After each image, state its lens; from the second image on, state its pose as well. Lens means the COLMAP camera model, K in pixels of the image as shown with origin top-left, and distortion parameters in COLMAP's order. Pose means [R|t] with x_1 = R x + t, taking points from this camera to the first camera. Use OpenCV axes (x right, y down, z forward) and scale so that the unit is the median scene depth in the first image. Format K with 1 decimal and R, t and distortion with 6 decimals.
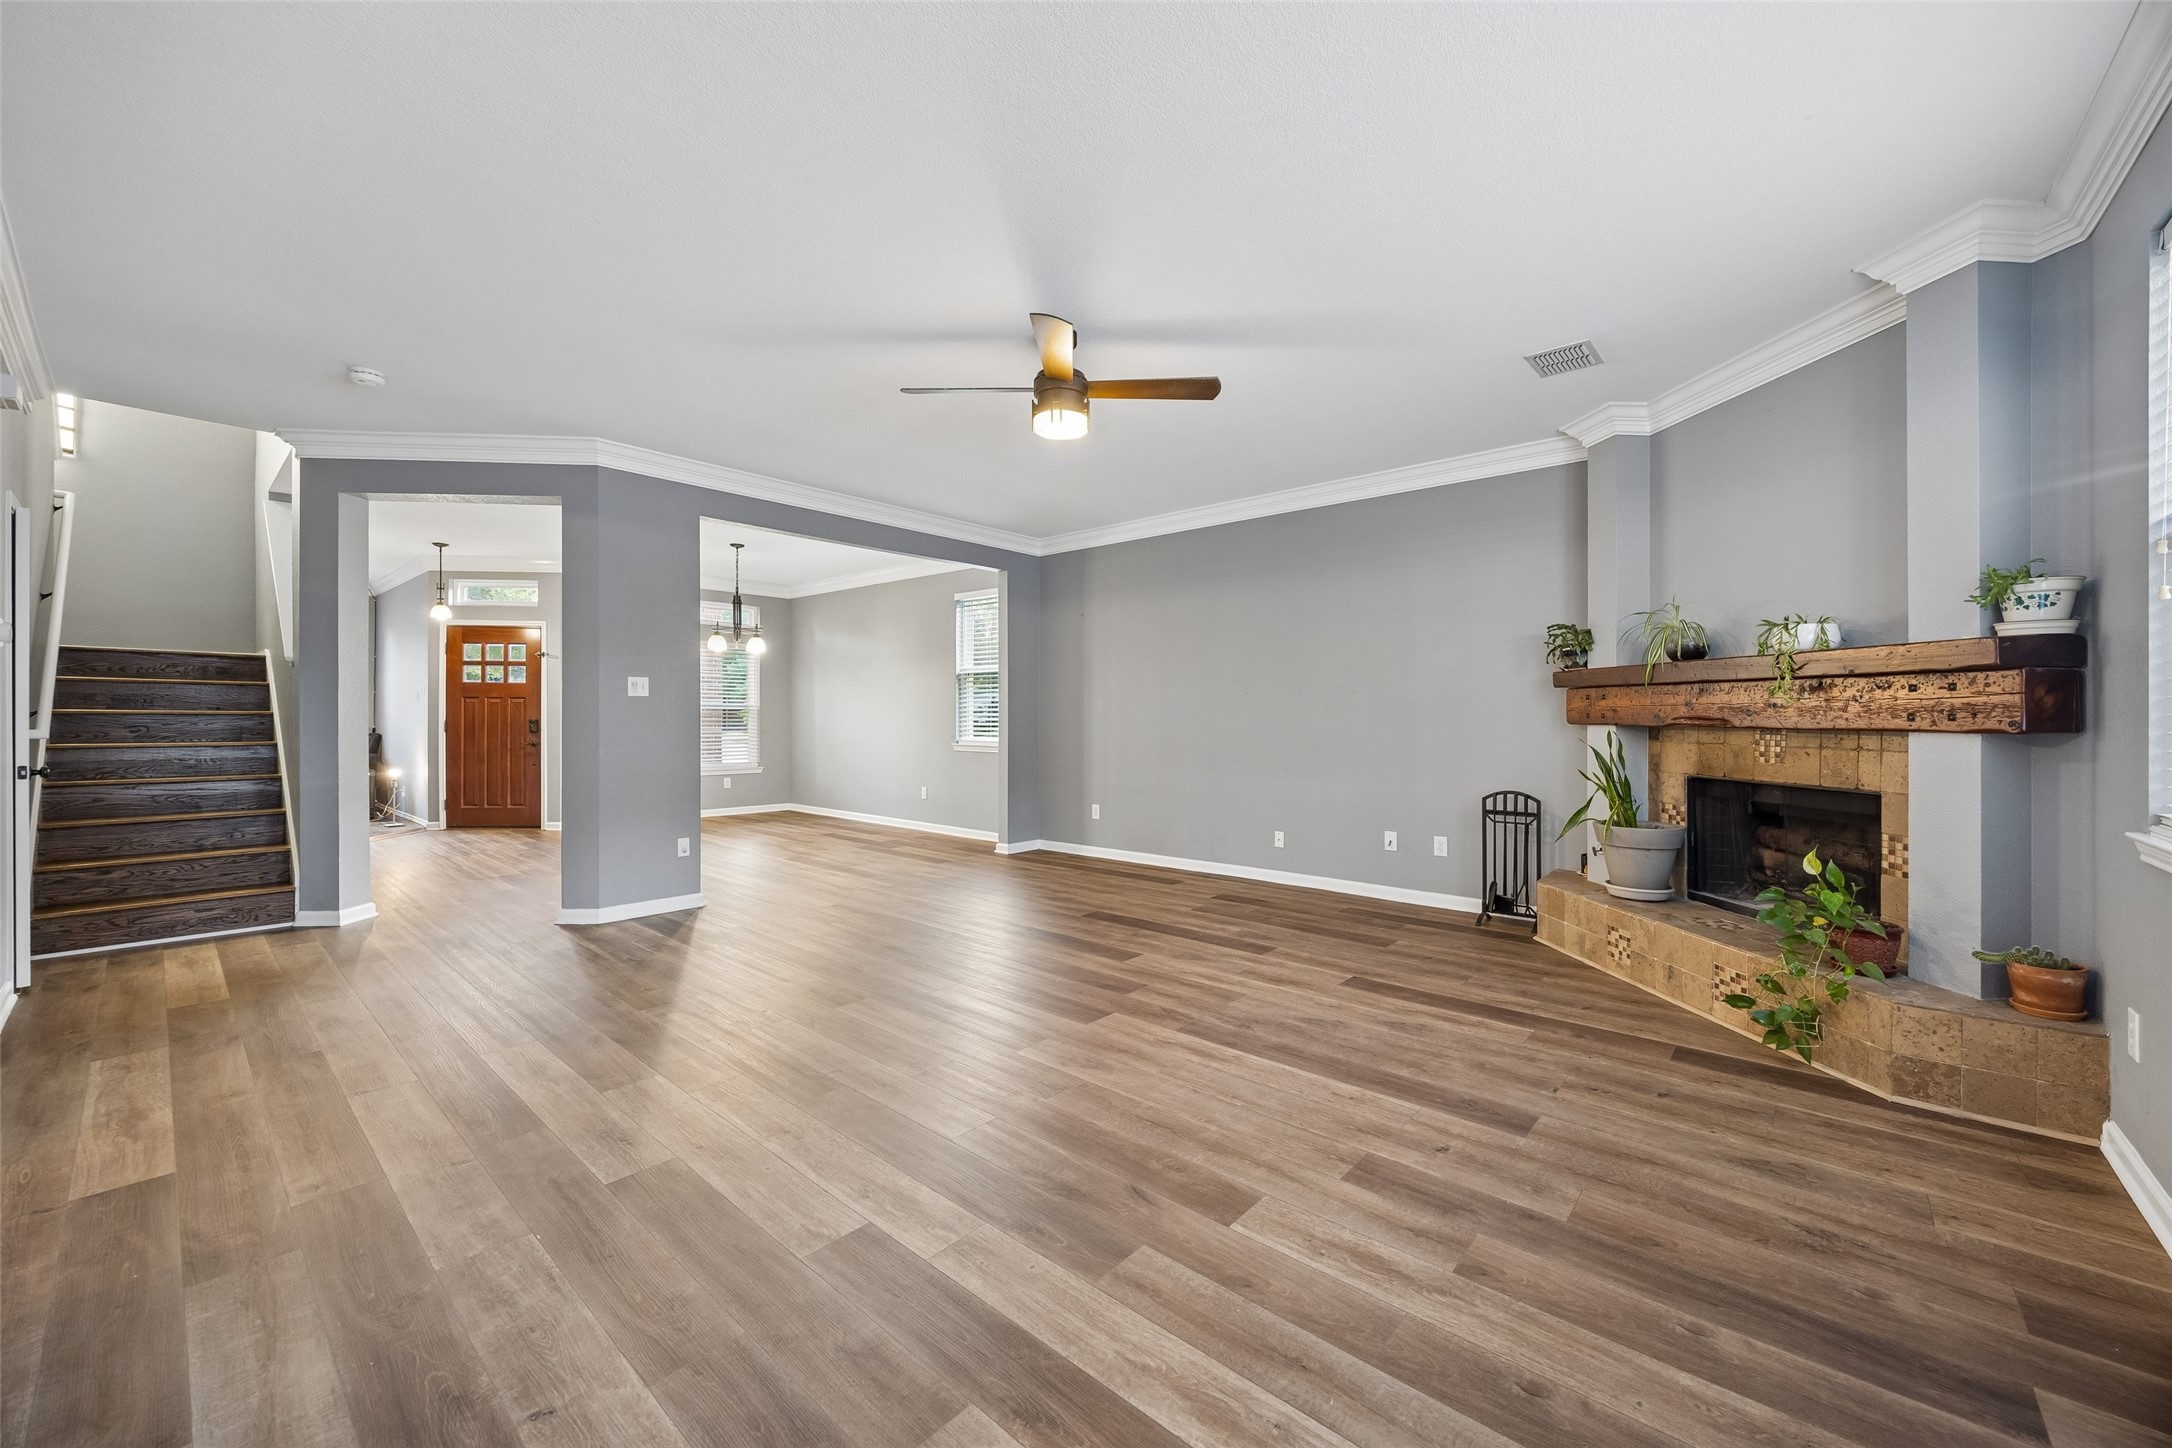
lens RADIAL K [[821.8, 0, 1086.0], [0, 821.8, 724.0], [0, 0, 1]] dist [0.002148, 0.000076]
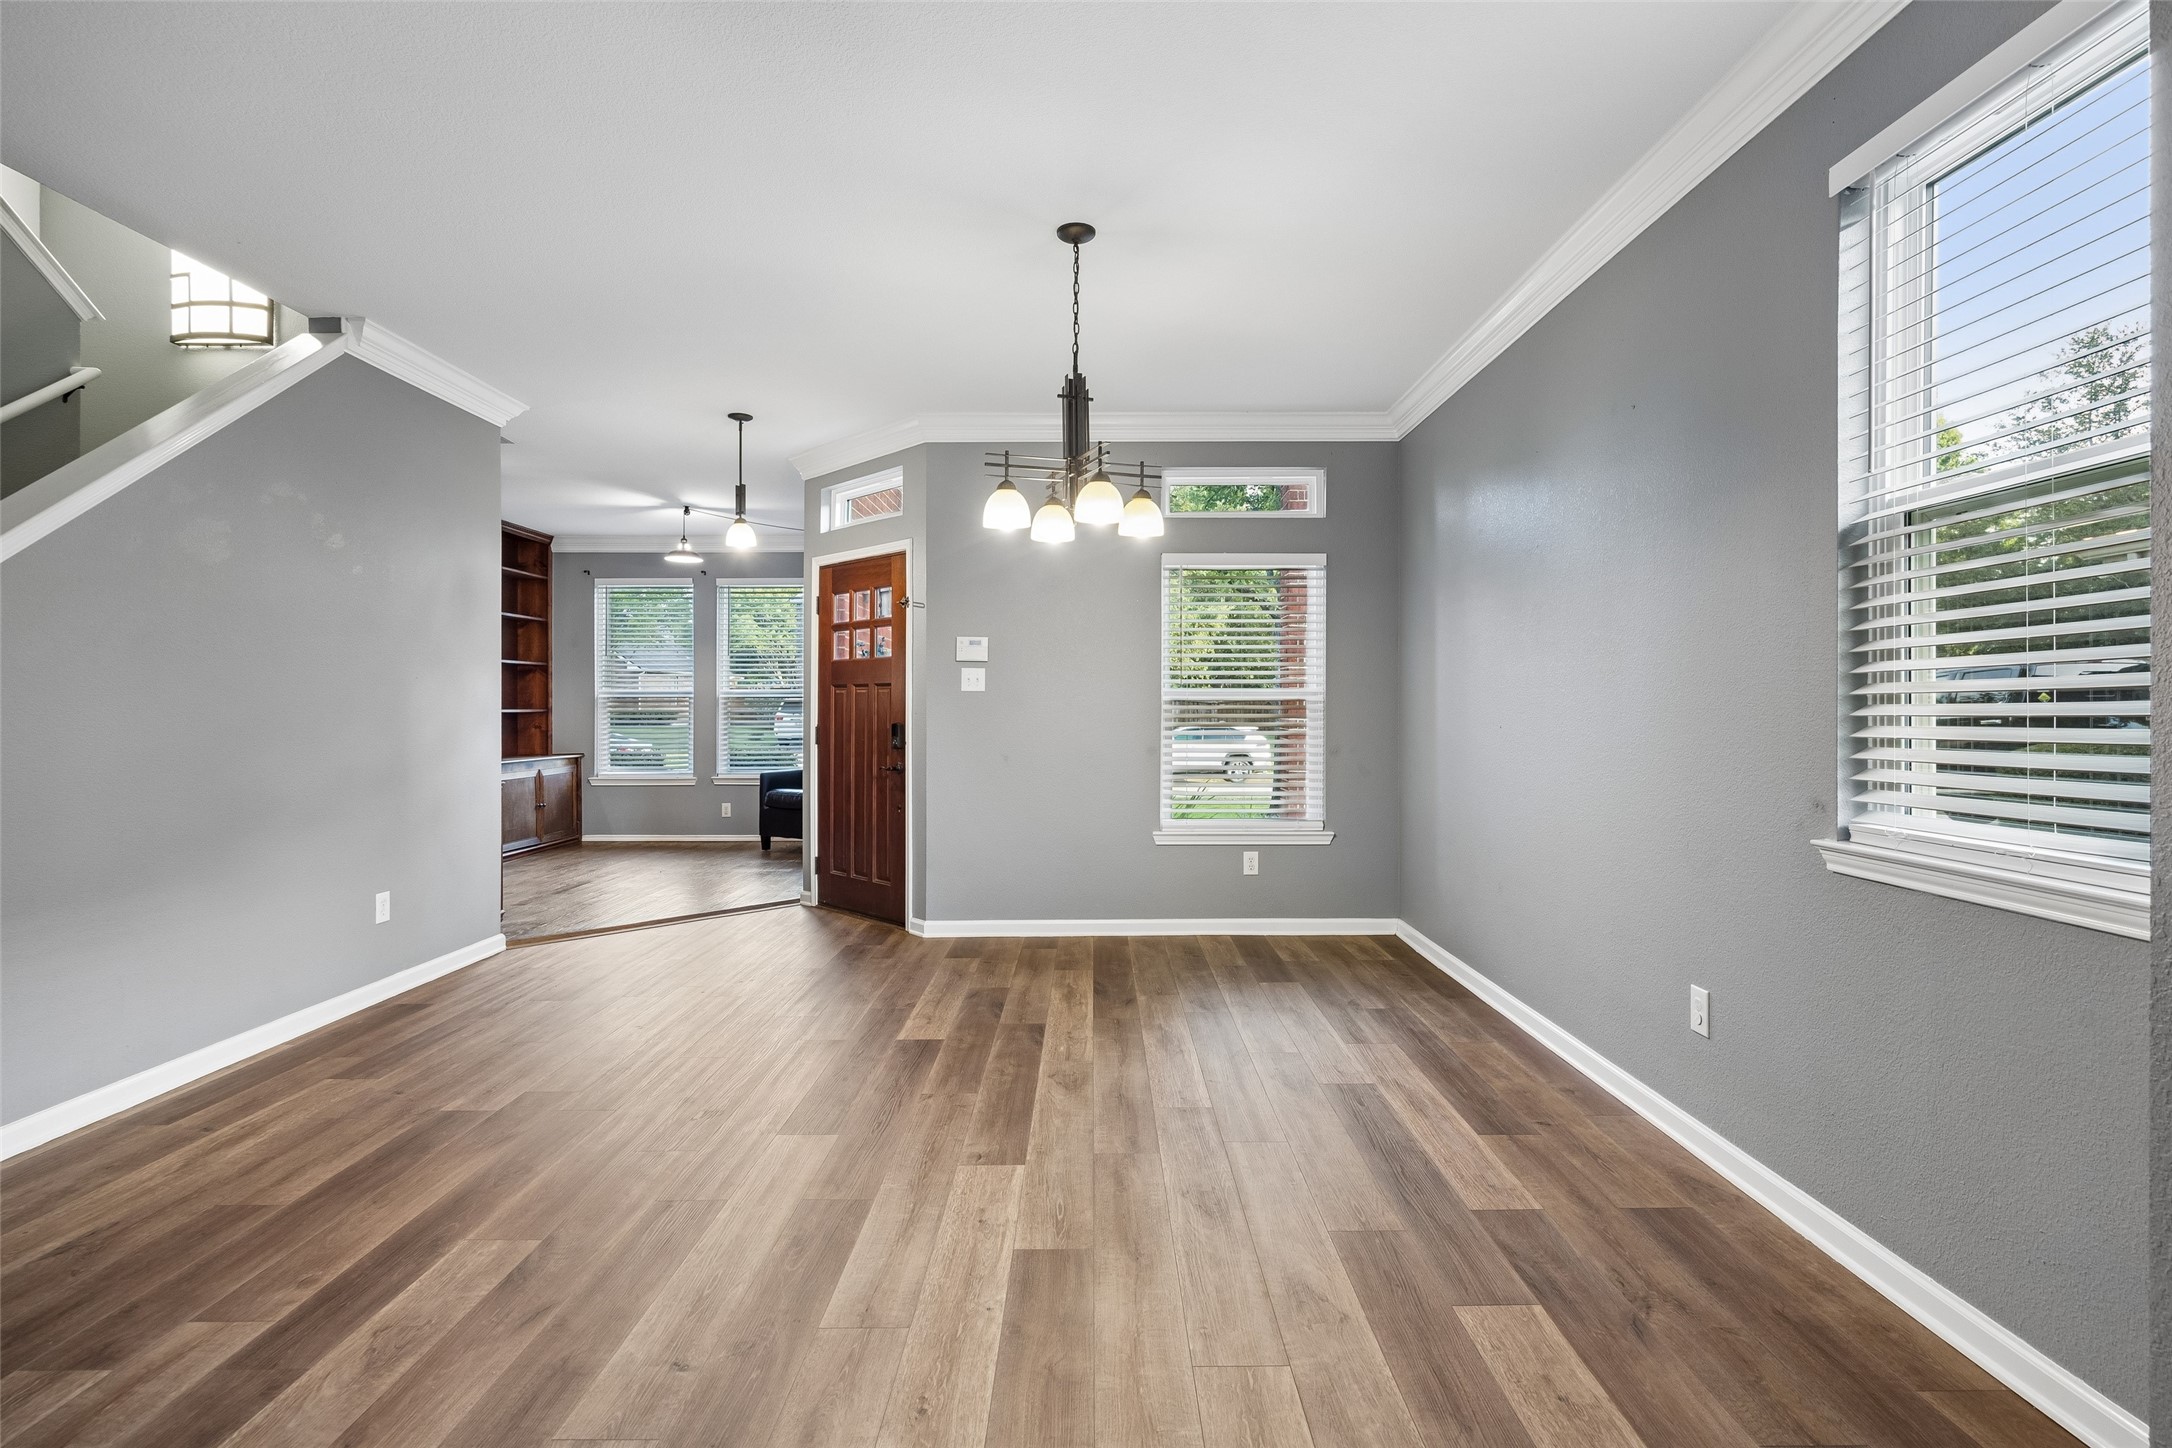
lens RADIAL K [[1030.2, 0, 1099.7], [0, 1030.2, 704.1], [0, 0, 1]] dist [0.009060, -0.000157]
pose [[0.668340, -0.011705, -0.743764, -0.159673], [-0.001813, 0.999848, -0.017365, -0.013117], [0.743854, 0.012955, 0.668217, 1.278278]]
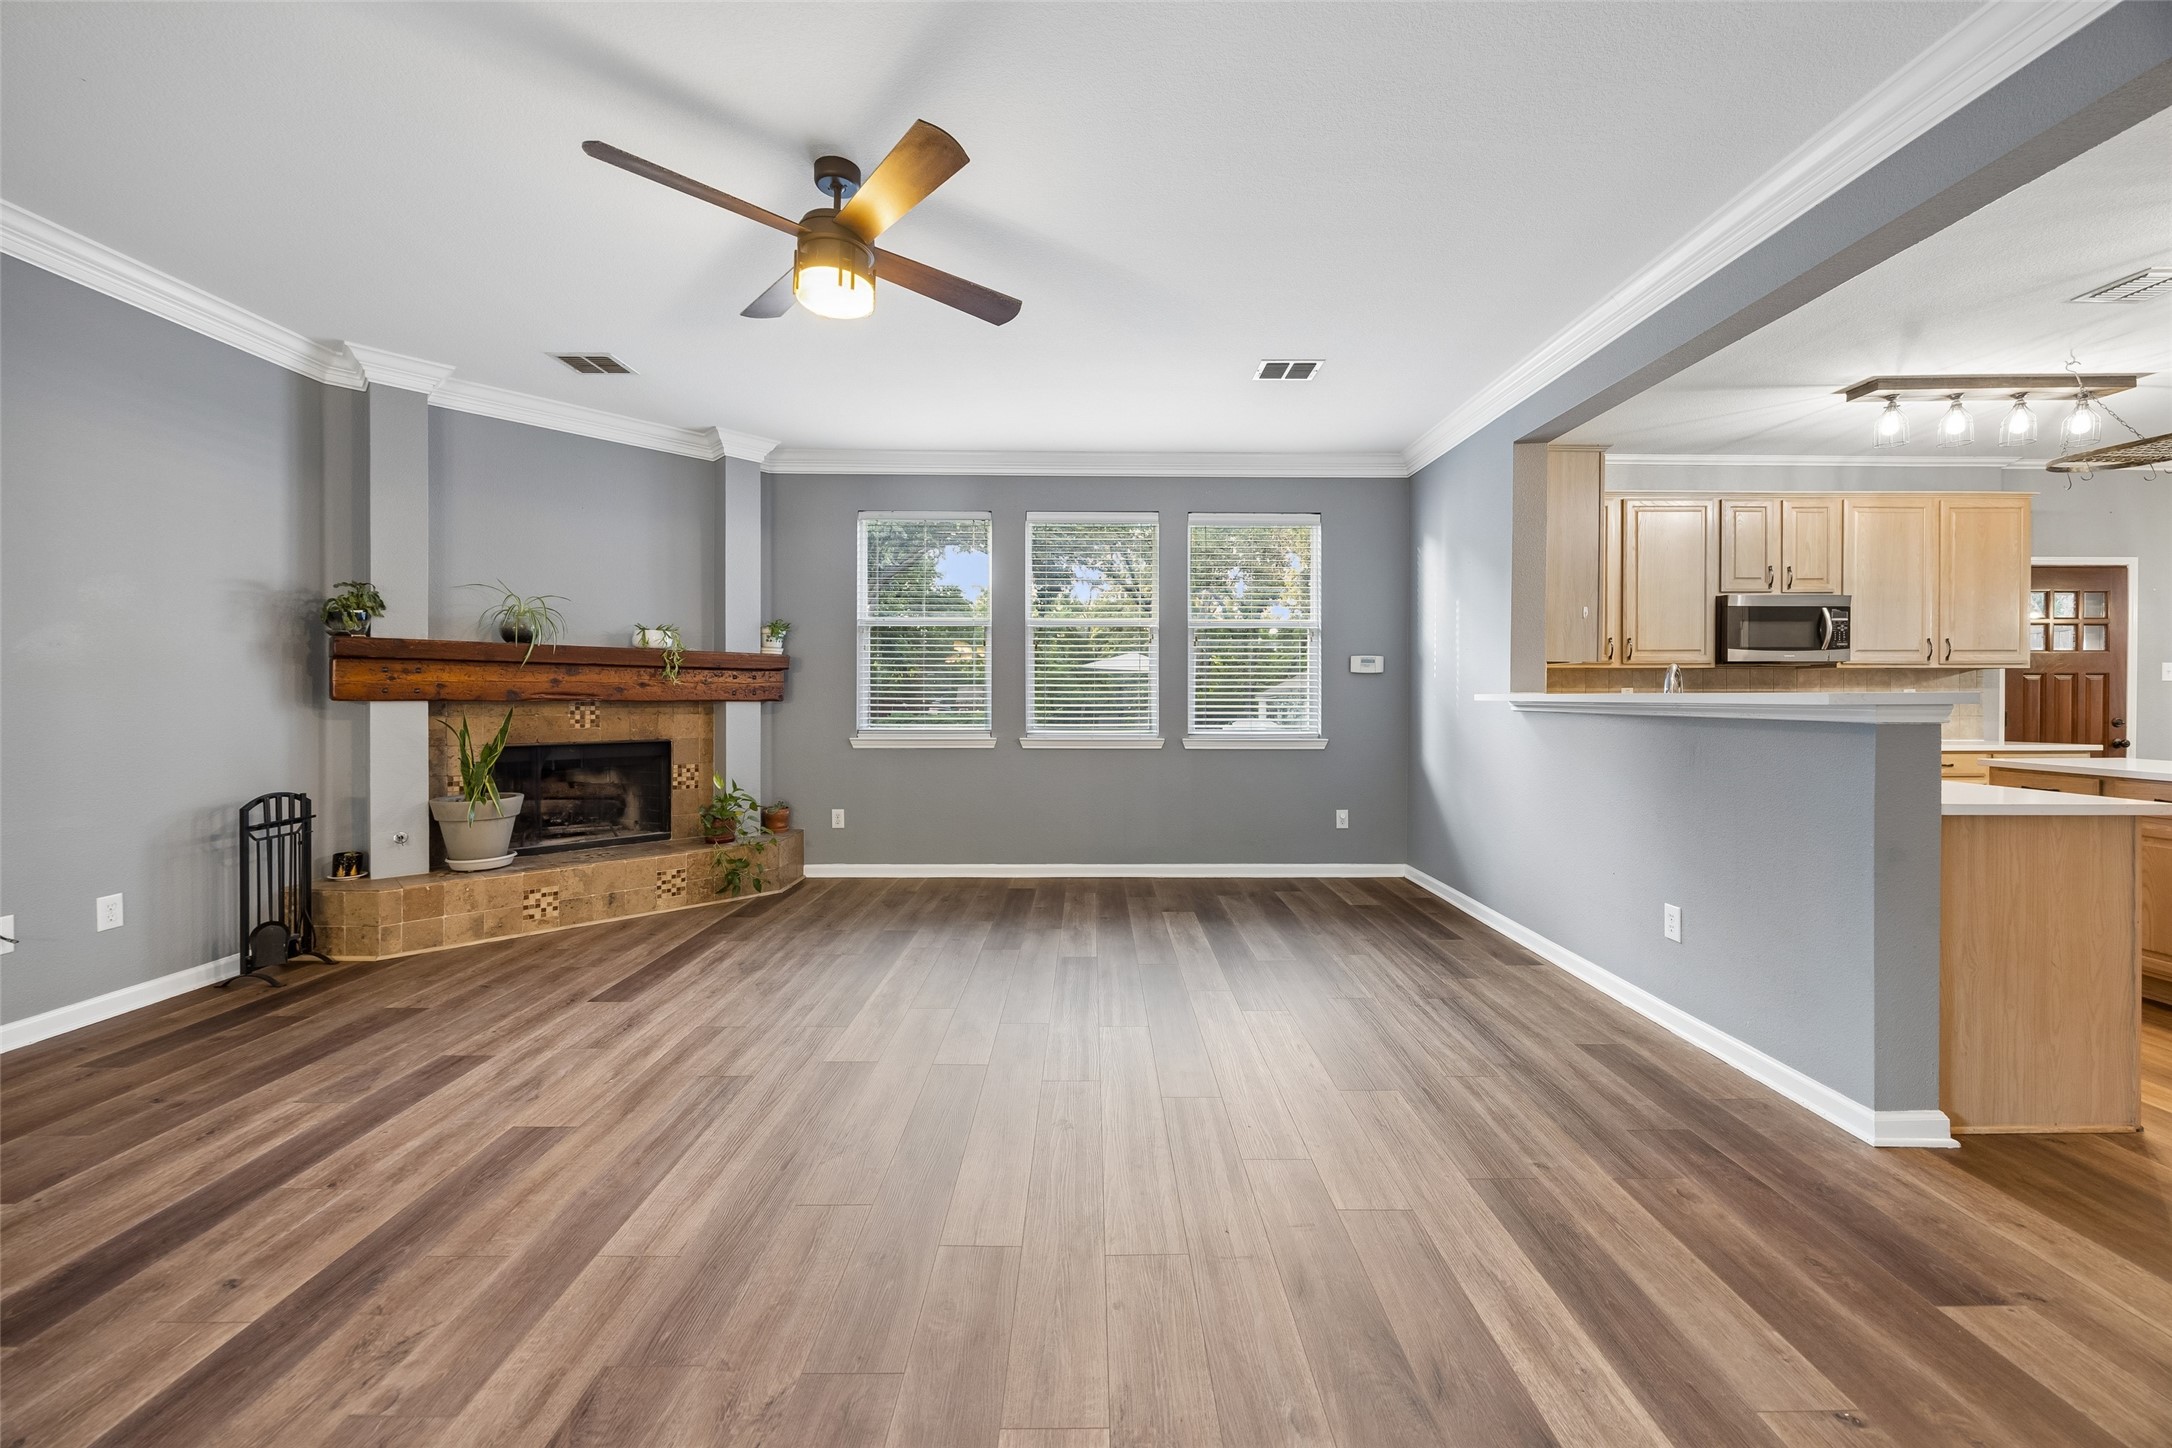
lens RADIAL K [[841.0, 0, 1104.6], [0, 841.0, 703.6], [0, 0, 1]] dist [0.000481, 0.000007]
pose [[-0.669045, -0.012041, 0.743125, -0.586145], [0.003311, 0.999811, 0.019182, -0.011443], [-0.743215, 0.015294, -0.668878, 1.041066]]
